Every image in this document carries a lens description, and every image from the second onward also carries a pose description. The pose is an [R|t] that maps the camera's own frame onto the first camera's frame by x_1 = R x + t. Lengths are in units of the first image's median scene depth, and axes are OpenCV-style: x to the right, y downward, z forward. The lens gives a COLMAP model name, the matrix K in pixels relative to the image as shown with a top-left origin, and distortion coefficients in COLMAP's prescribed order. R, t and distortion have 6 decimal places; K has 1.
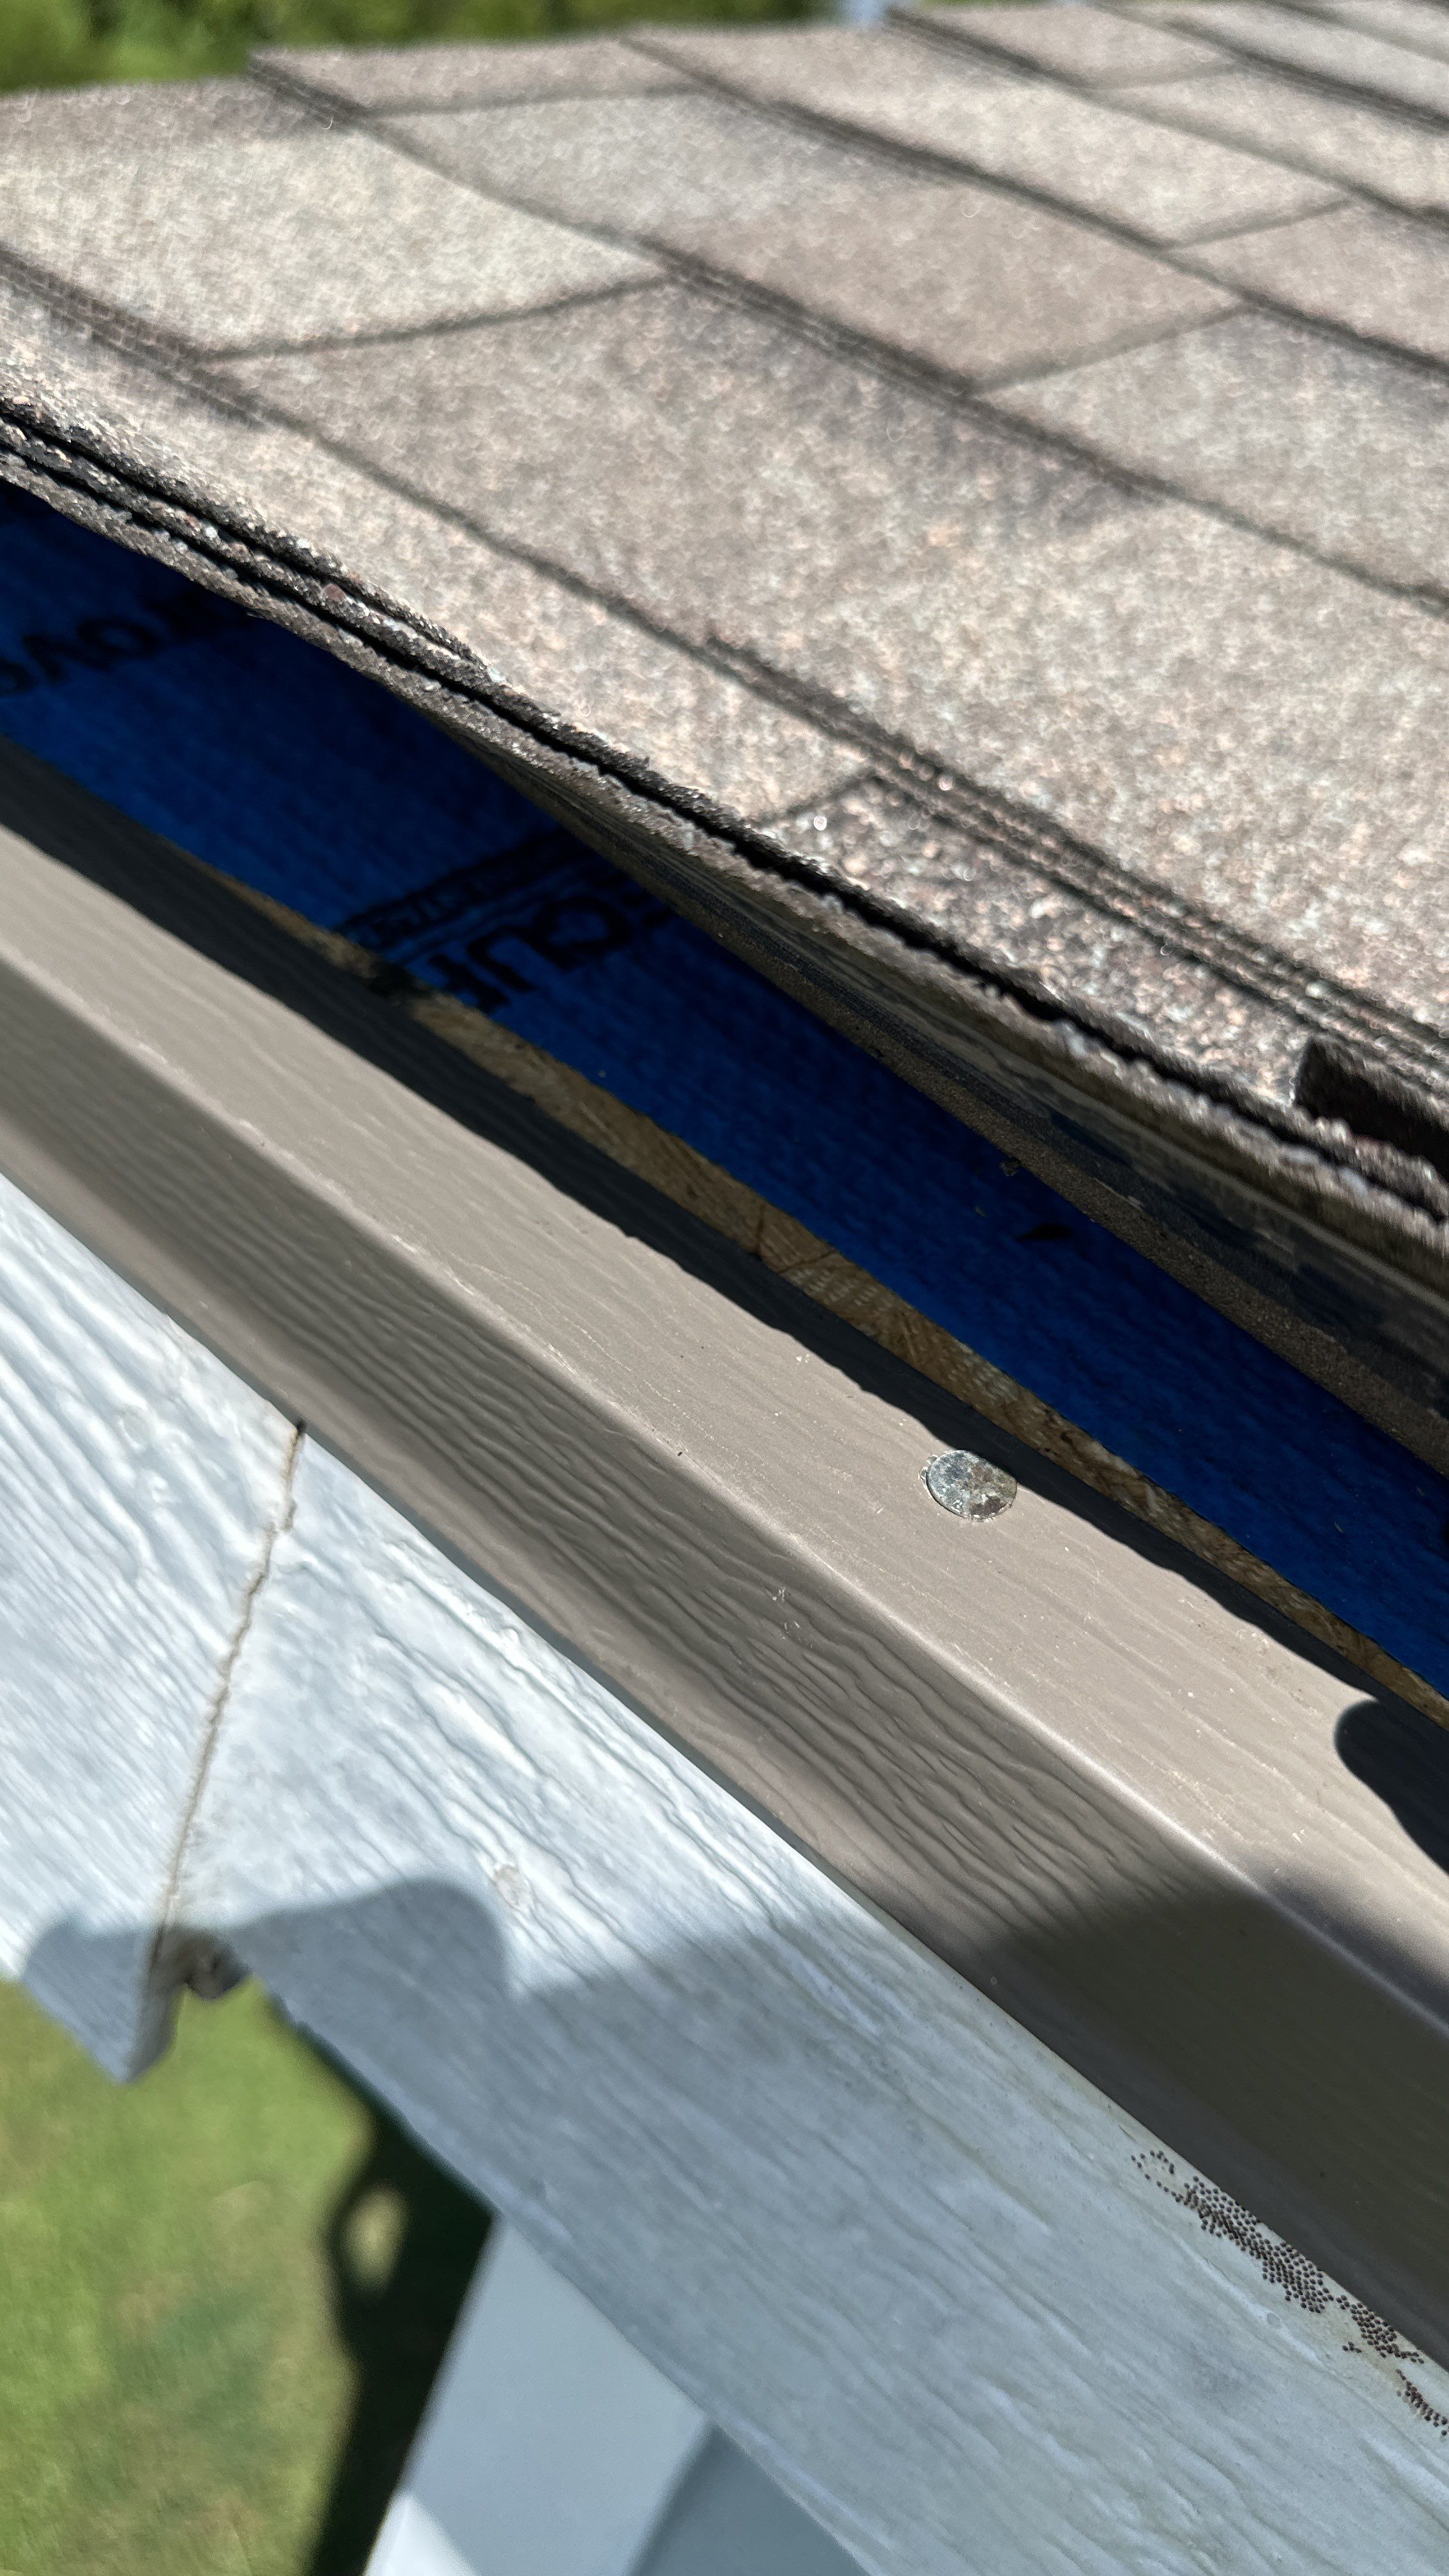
lens RADIAL K [[1038.9, 0, 734.1], [0, 1038.9, 1289.3], [0, 0, 1]] dist [-0.013949, 0.000799]
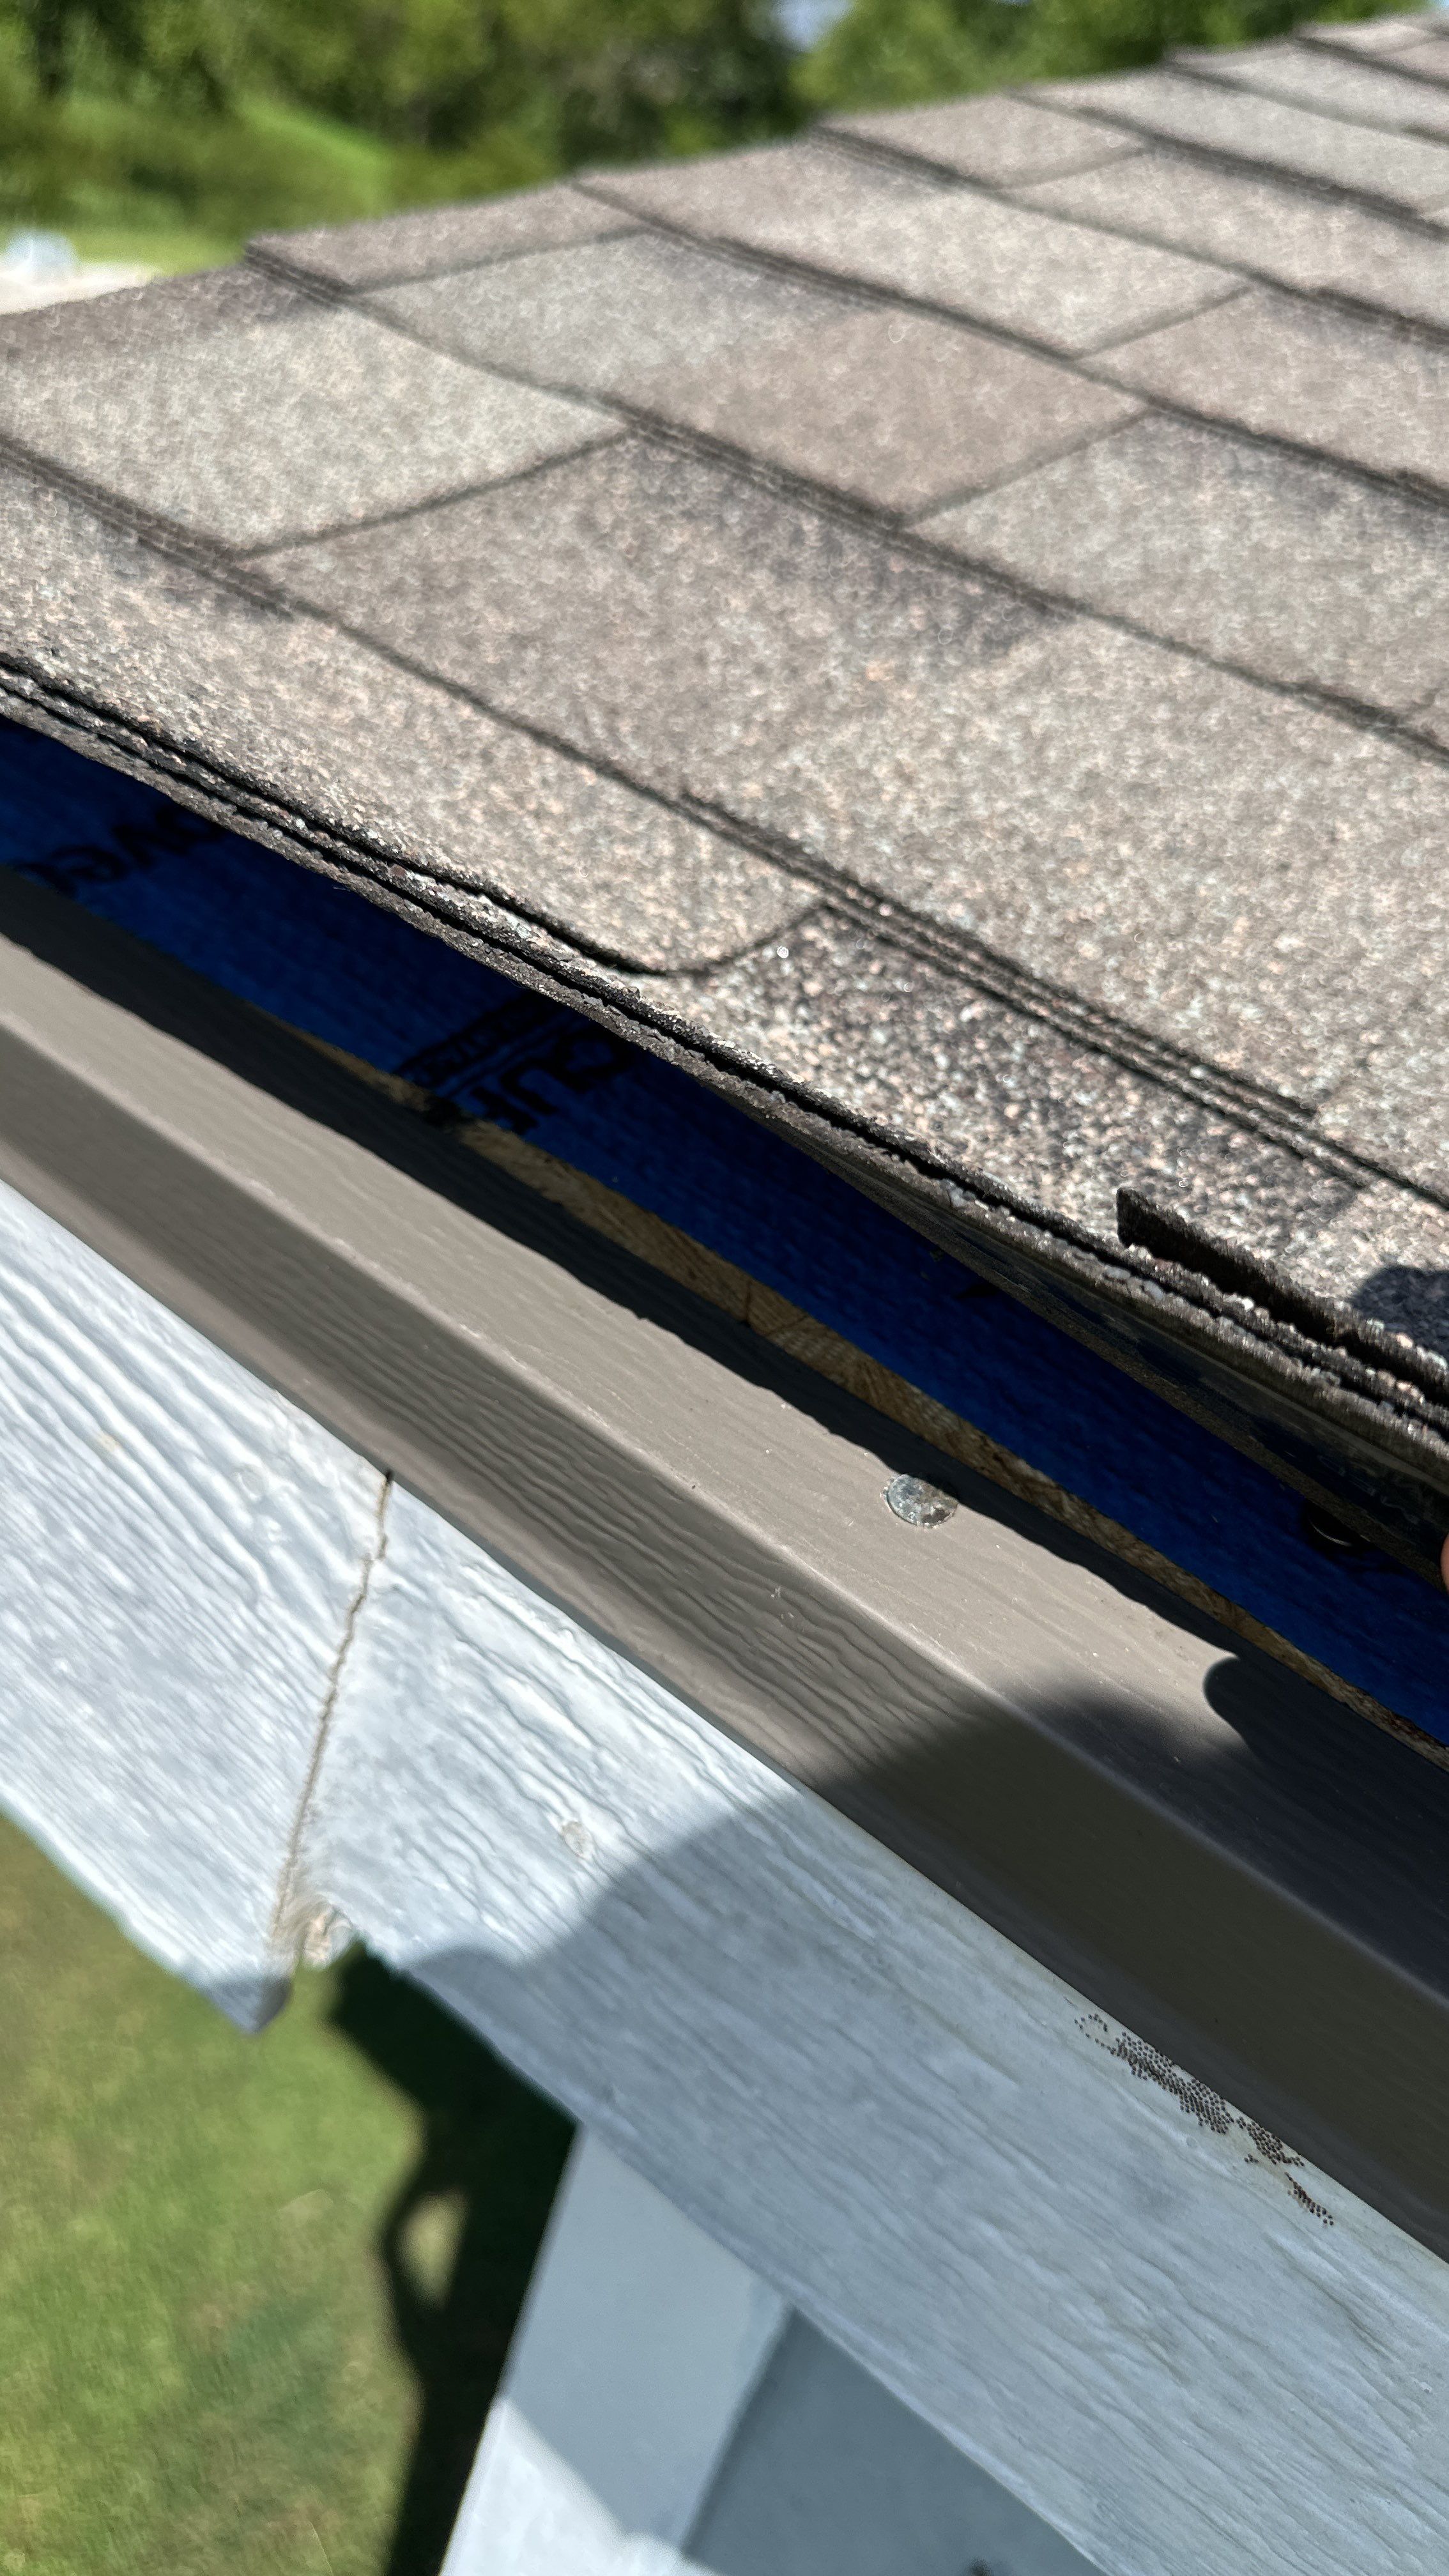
lens RADIAL K [[1029.6, 0, 724.5], [0, 1029.6, 1288.0], [0, 0, 1]] dist [-0.003088, 0.000156]
pose [[0.998541, -0.052031, -0.014447, 0.012043], [0.052017, 0.998645, -0.001343, -0.059678], [0.014497, 0.000590, 0.999895, -0.196867]]
